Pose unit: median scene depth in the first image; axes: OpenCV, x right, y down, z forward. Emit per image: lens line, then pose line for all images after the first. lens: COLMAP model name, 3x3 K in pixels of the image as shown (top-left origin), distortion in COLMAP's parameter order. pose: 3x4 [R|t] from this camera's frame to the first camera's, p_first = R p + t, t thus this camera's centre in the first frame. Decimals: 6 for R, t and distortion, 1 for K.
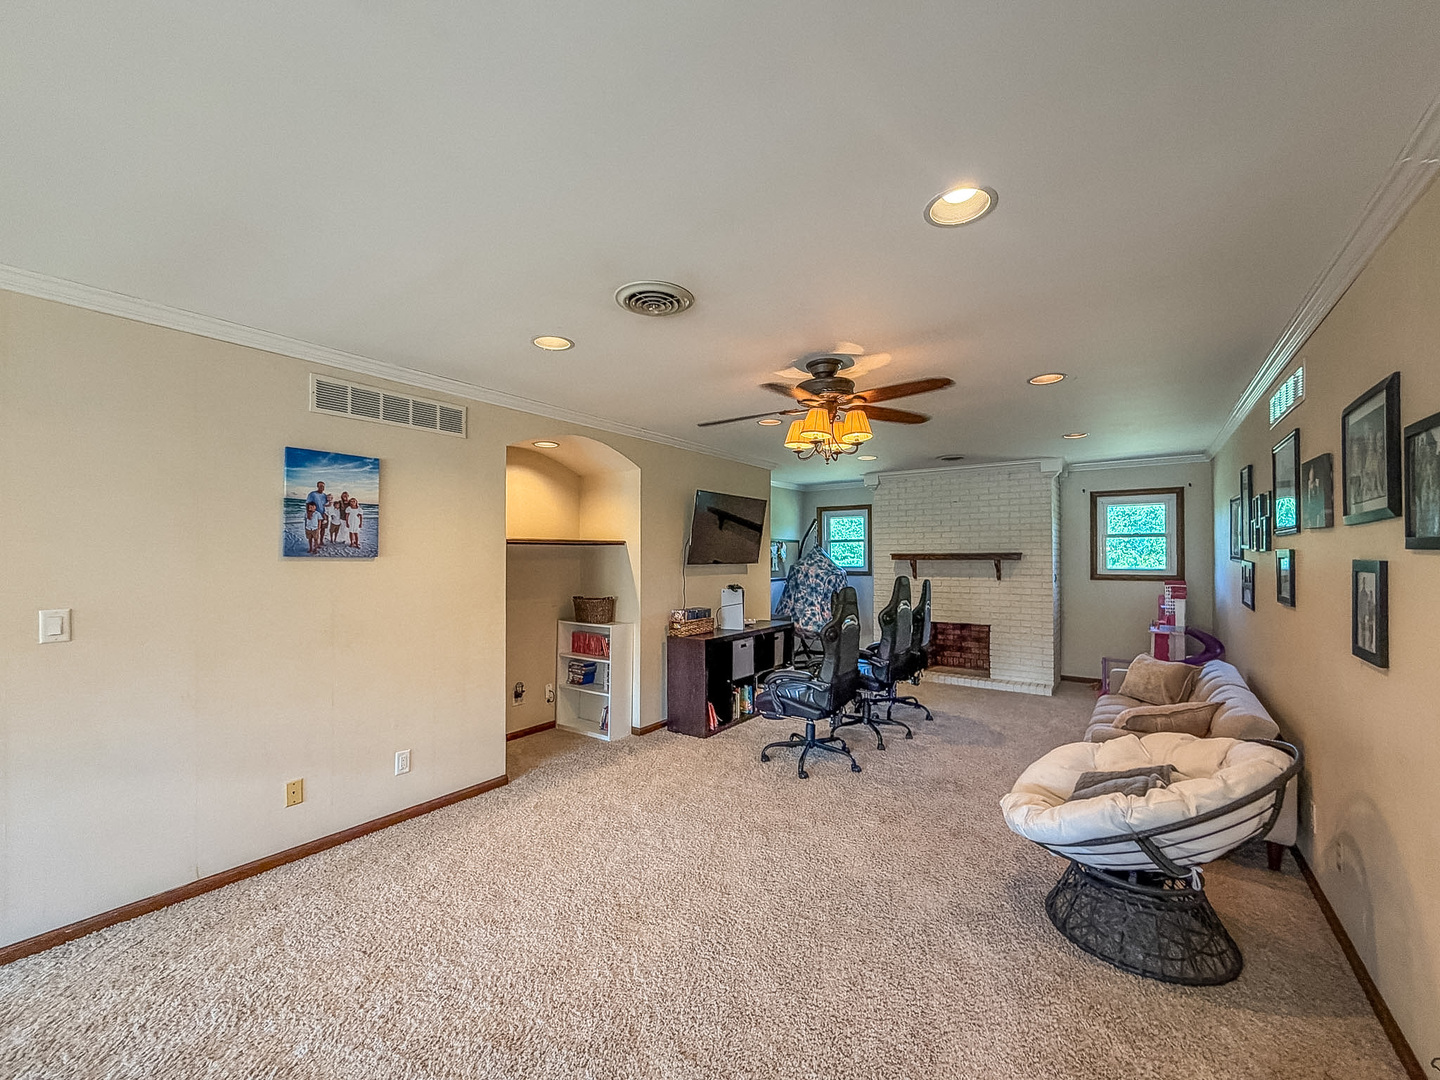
lens RADIAL K [[578.9, 0, 723.9], [0, 578.9, 549.9], [0, 0, 1]] dist [-0.002509, 0.000486]
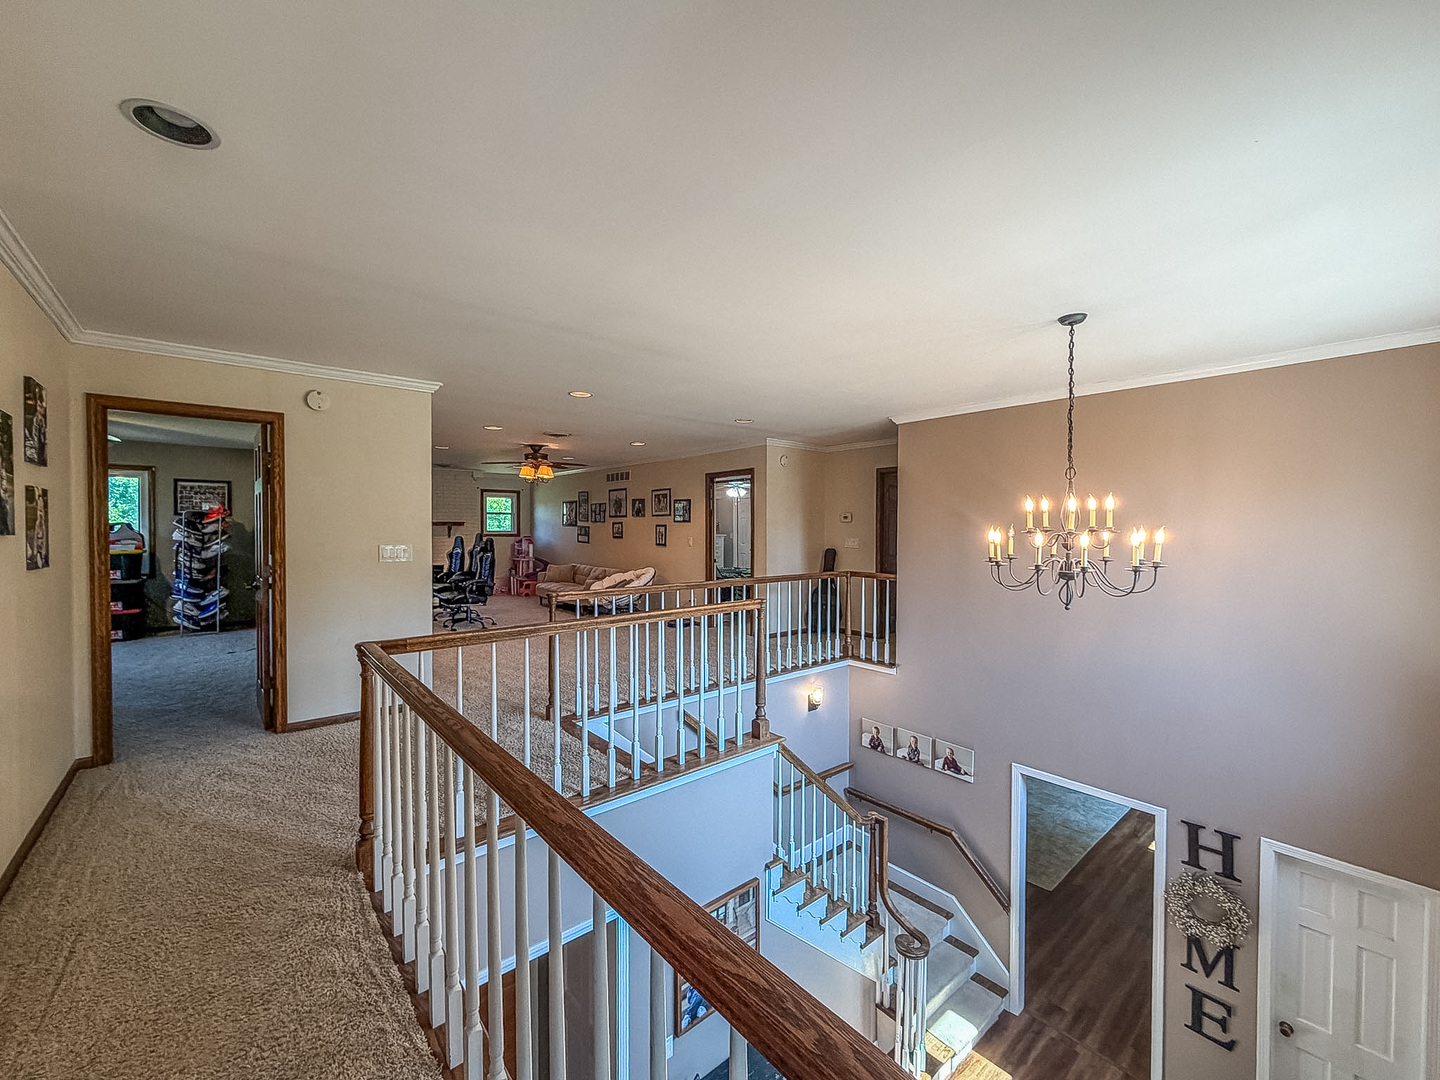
lens RADIAL K [[578.9, 0, 711.4], [0, 578.9, 538.6], [0, 0, 1]] dist [-0.002509, 0.000486]
pose [[0.253082, -0.018383, 0.967270, -1.243426], [-0.013626, 0.999653, 0.022564, 0.007293], [-0.967349, -0.018891, 0.252744, -0.223950]]
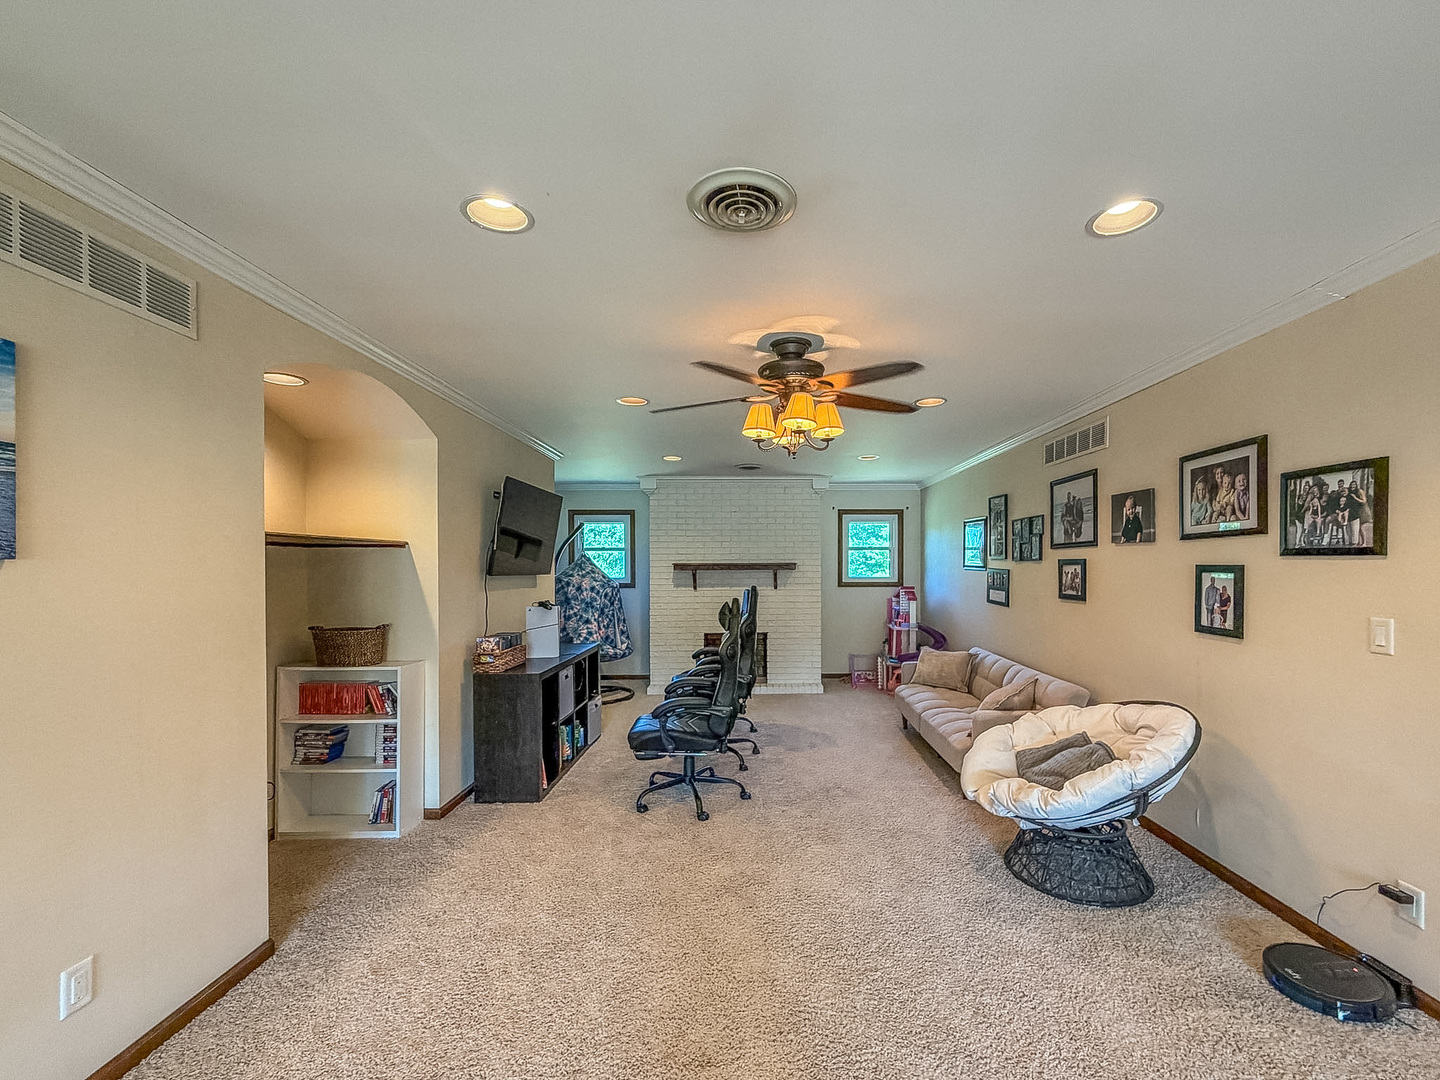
lens RADIAL K [[608.6, 0, 760.3], [0, 608.6, 572.3], [0, 0, 1]] dist [-0.004006, 0.000622]
pose [[0.806898, -0.004718, 0.590672, -0.250499], [-0.005160, 0.999874, 0.015037, 0.007243], [-0.590669, -0.015181, 0.806772, 0.167472]]
